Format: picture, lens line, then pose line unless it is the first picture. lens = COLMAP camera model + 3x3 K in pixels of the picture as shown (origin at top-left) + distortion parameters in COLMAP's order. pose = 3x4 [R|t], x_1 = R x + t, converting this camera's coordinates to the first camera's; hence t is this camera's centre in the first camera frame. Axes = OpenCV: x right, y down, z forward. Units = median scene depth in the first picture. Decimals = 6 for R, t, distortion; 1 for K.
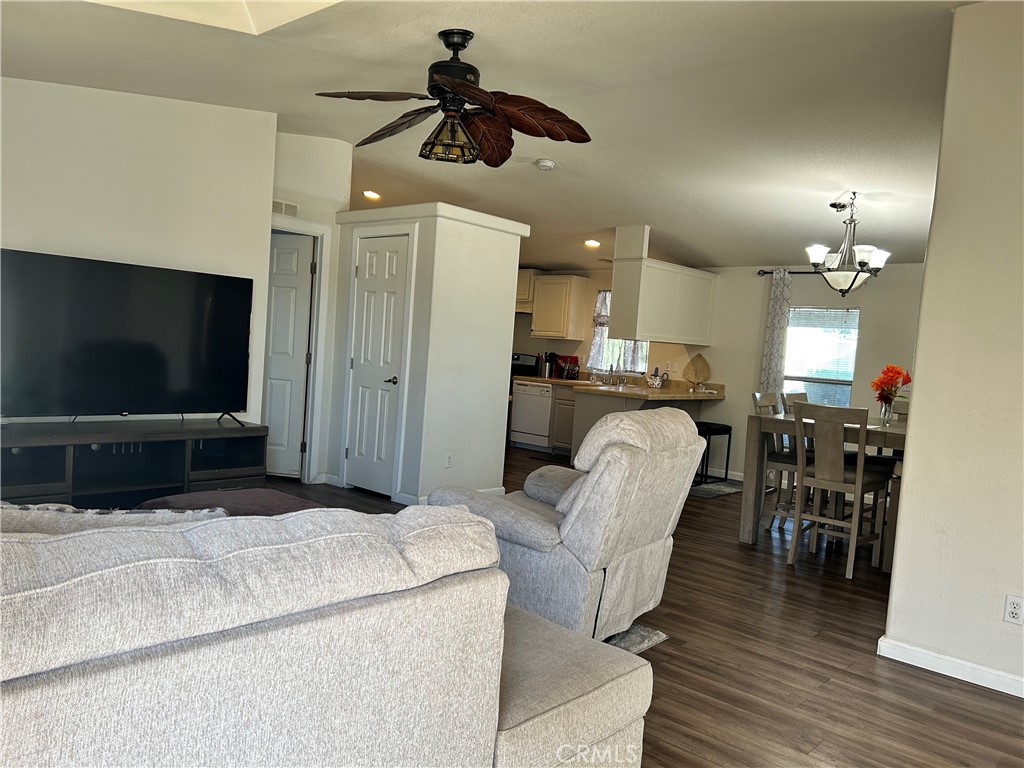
lens RADIAL K [[773.3, 0, 510.4], [0, 773.3, 385.1], [0, 0, 1]] dist [0.026796, -0.026196]
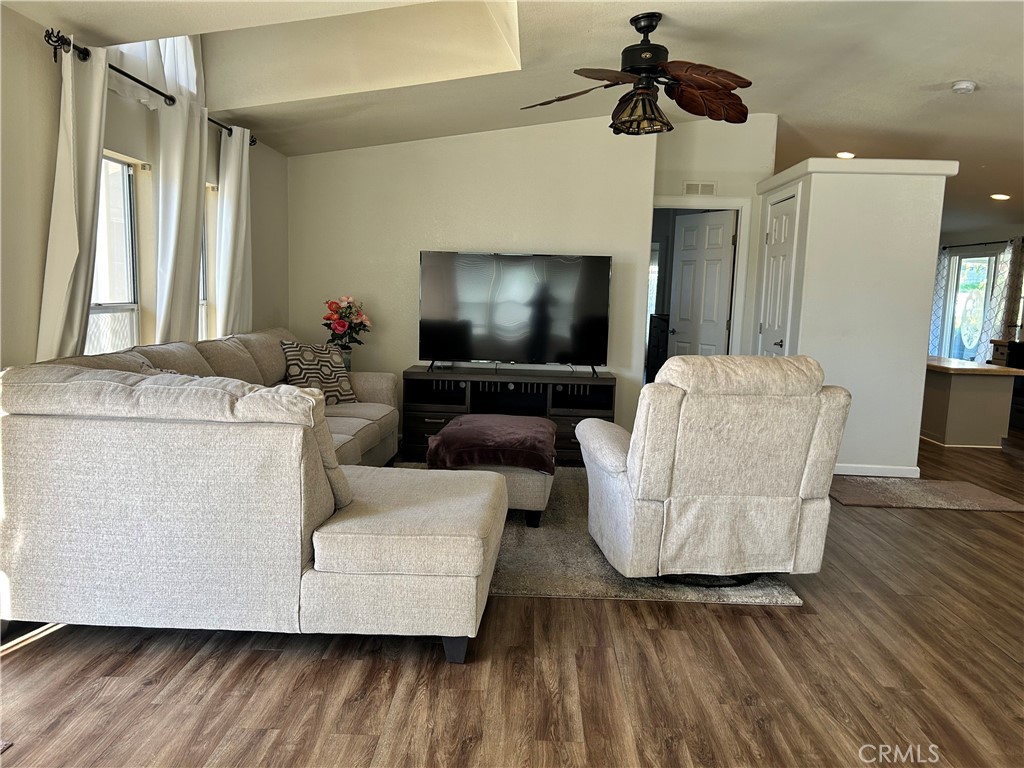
lens RADIAL K [[773.3, 0, 506.4], [0, 773.3, 381.1], [0, 0, 1]] dist [0.026796, -0.026196]
pose [[0.642191, 0.034384, -0.765773, 0.649100], [-0.023595, 0.999407, 0.025087, 0.042241], [0.766182, 0.001958, 0.642621, 0.130339]]
